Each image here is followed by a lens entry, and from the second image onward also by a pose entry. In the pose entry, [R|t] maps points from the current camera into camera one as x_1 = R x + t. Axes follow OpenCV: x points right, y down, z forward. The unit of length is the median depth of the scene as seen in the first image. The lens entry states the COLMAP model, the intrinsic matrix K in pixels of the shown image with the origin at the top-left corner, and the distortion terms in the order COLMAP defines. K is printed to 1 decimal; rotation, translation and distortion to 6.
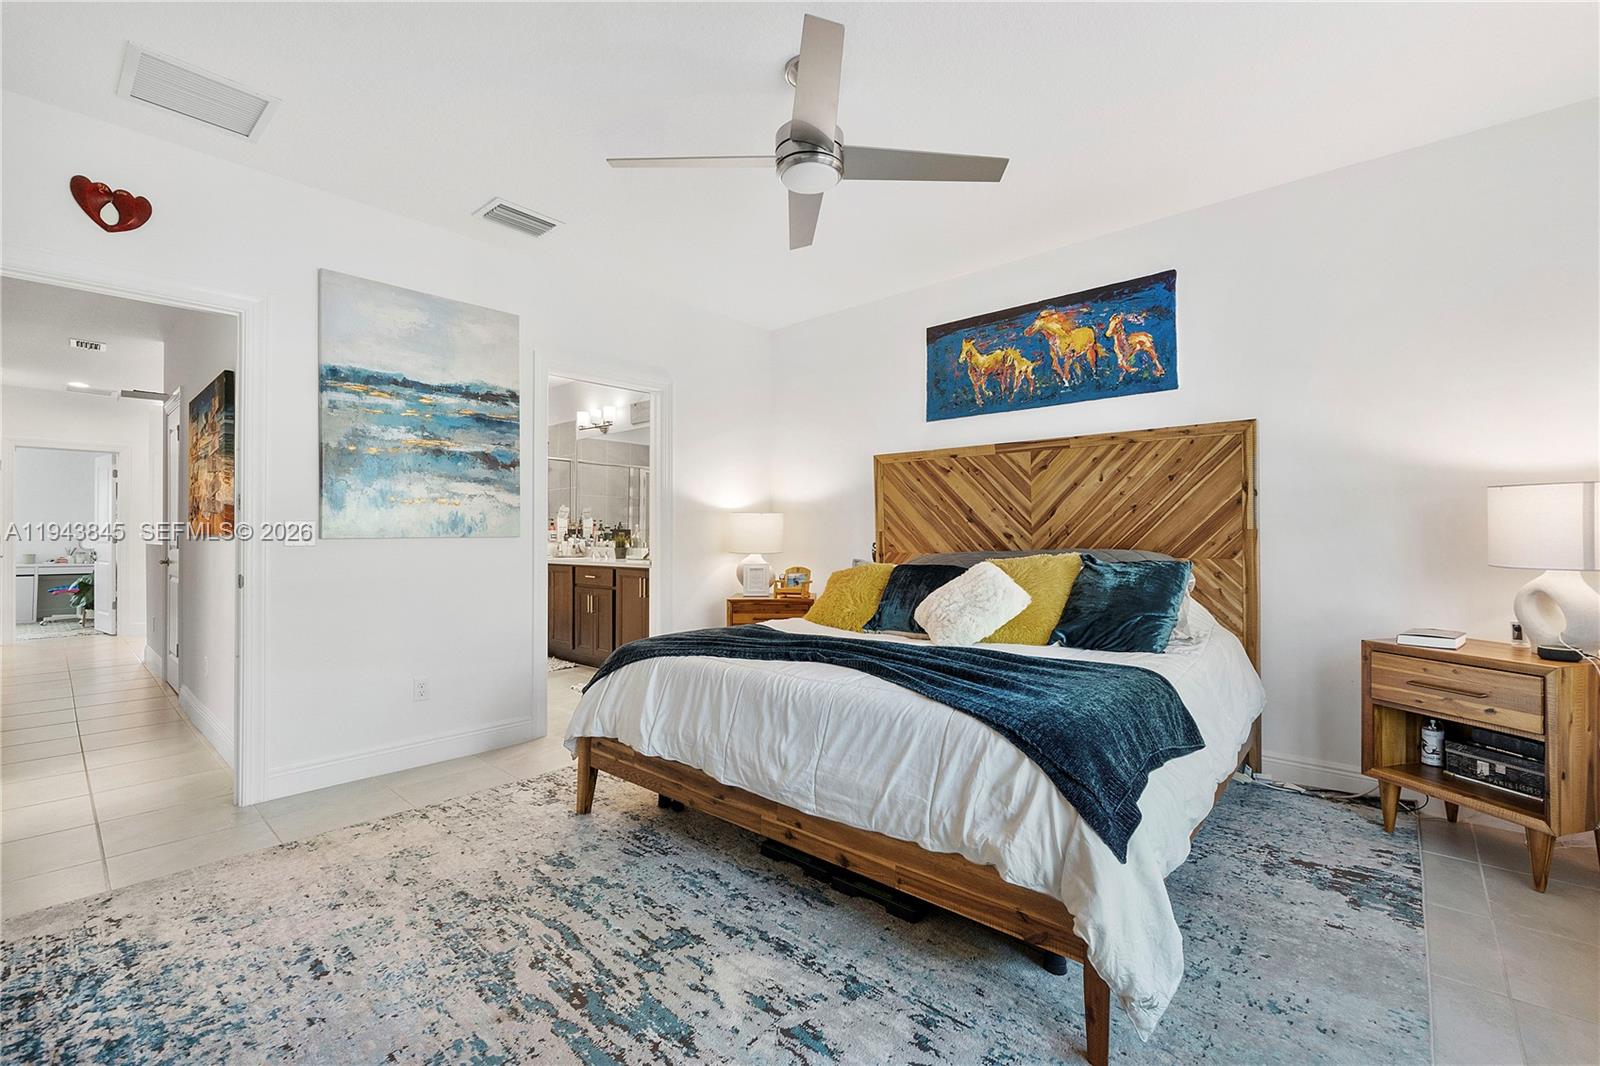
lens RADIAL K [[679.4, 0, 797.5], [0, 679.4, 534.9], [0, 0, 1]] dist [-0.008003, 0.000718]
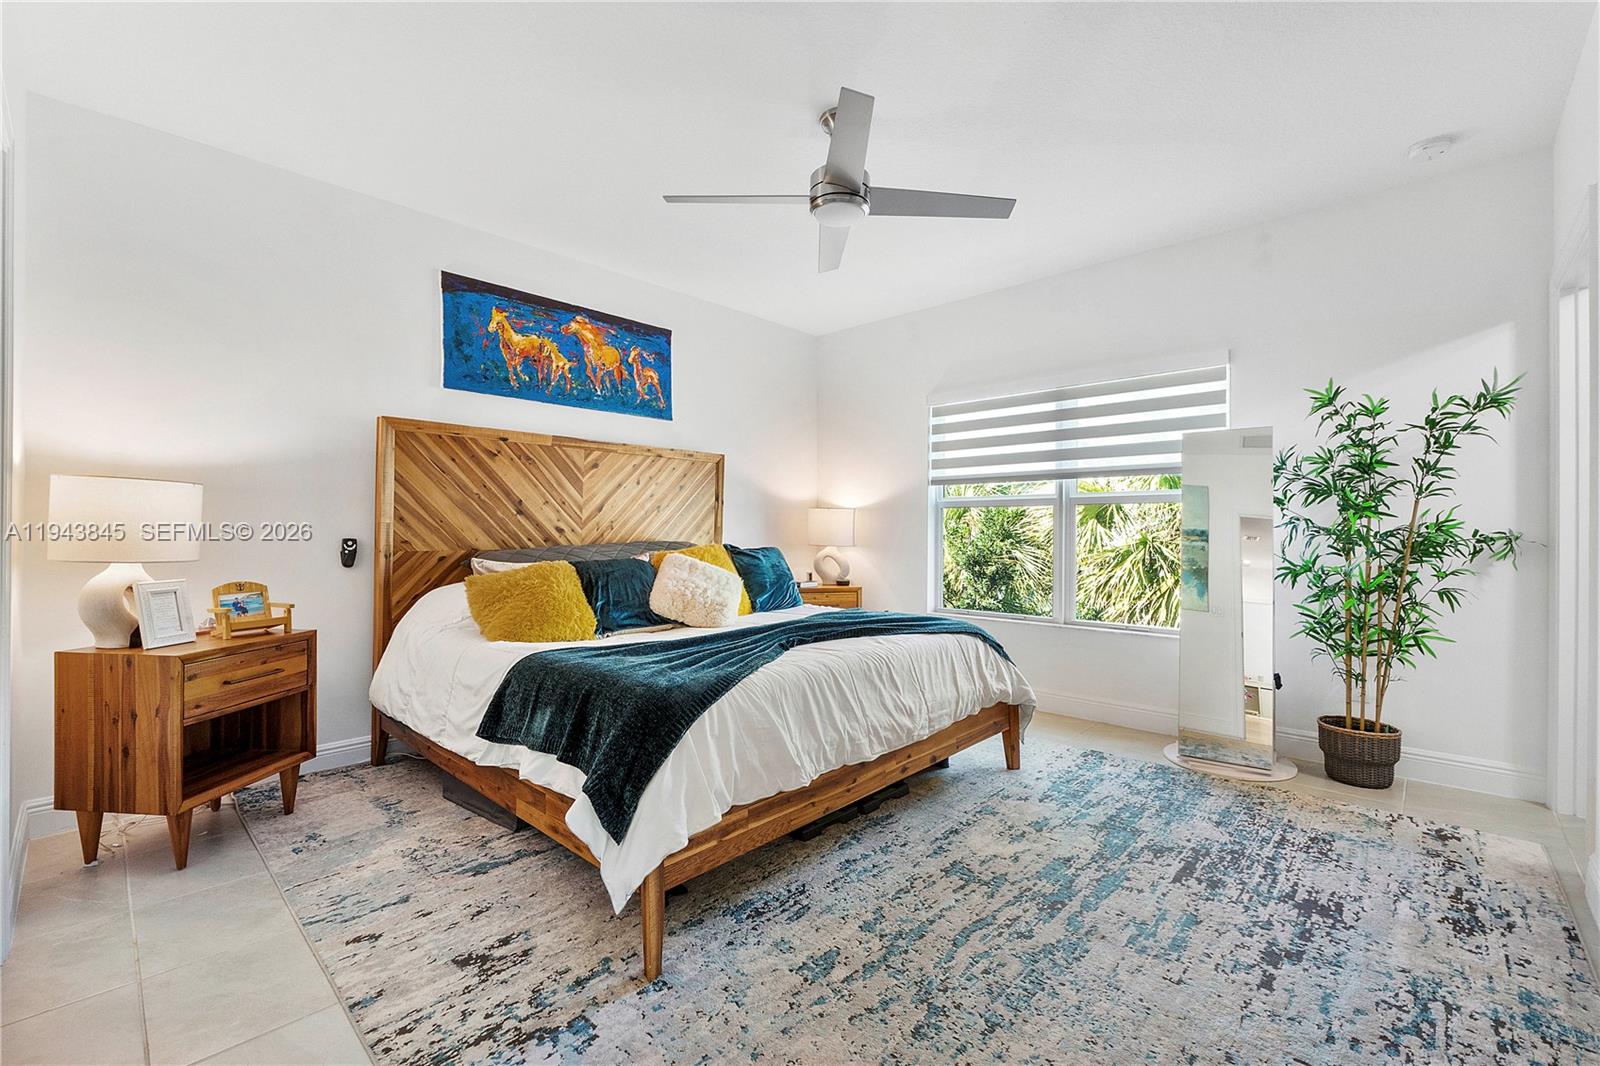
lens RADIAL K [[679.4, 0, 802.9], [0, 679.4, 536.6], [0, 0, 1]] dist [-0.008003, 0.000718]
pose [[0.020332, -0.005698, 0.999777, -0.702052], [-0.004477, 0.999973, 0.005790, 0.004123], [-0.999783, -0.004594, 0.020306, 0.646228]]
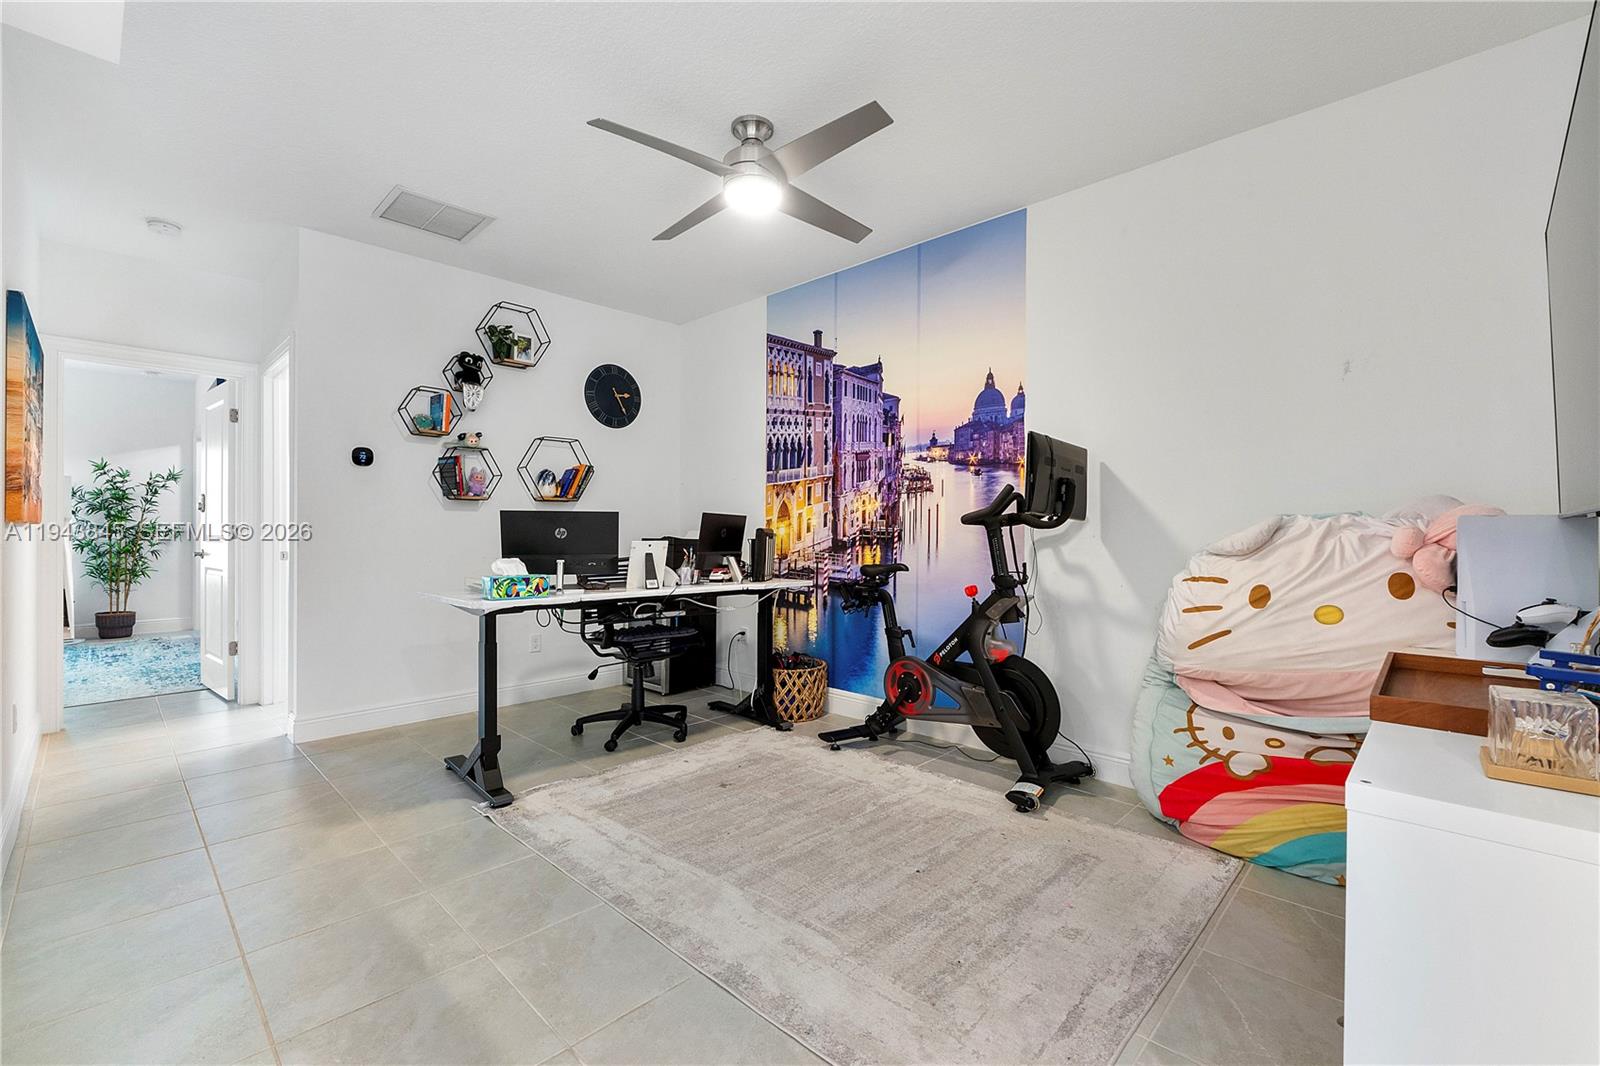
lens RADIAL K [[679.4, 0, 803.5], [0, 679.4, 529.6], [0, 0, 1]] dist [-0.008003, 0.000718]
pose [[-0.999461, -0.004760, 0.032478, -1.771568], [-0.004900, 0.999979, -0.004223, 0.005432], [-0.032458, -0.004379, -0.999464, 1.733001]]
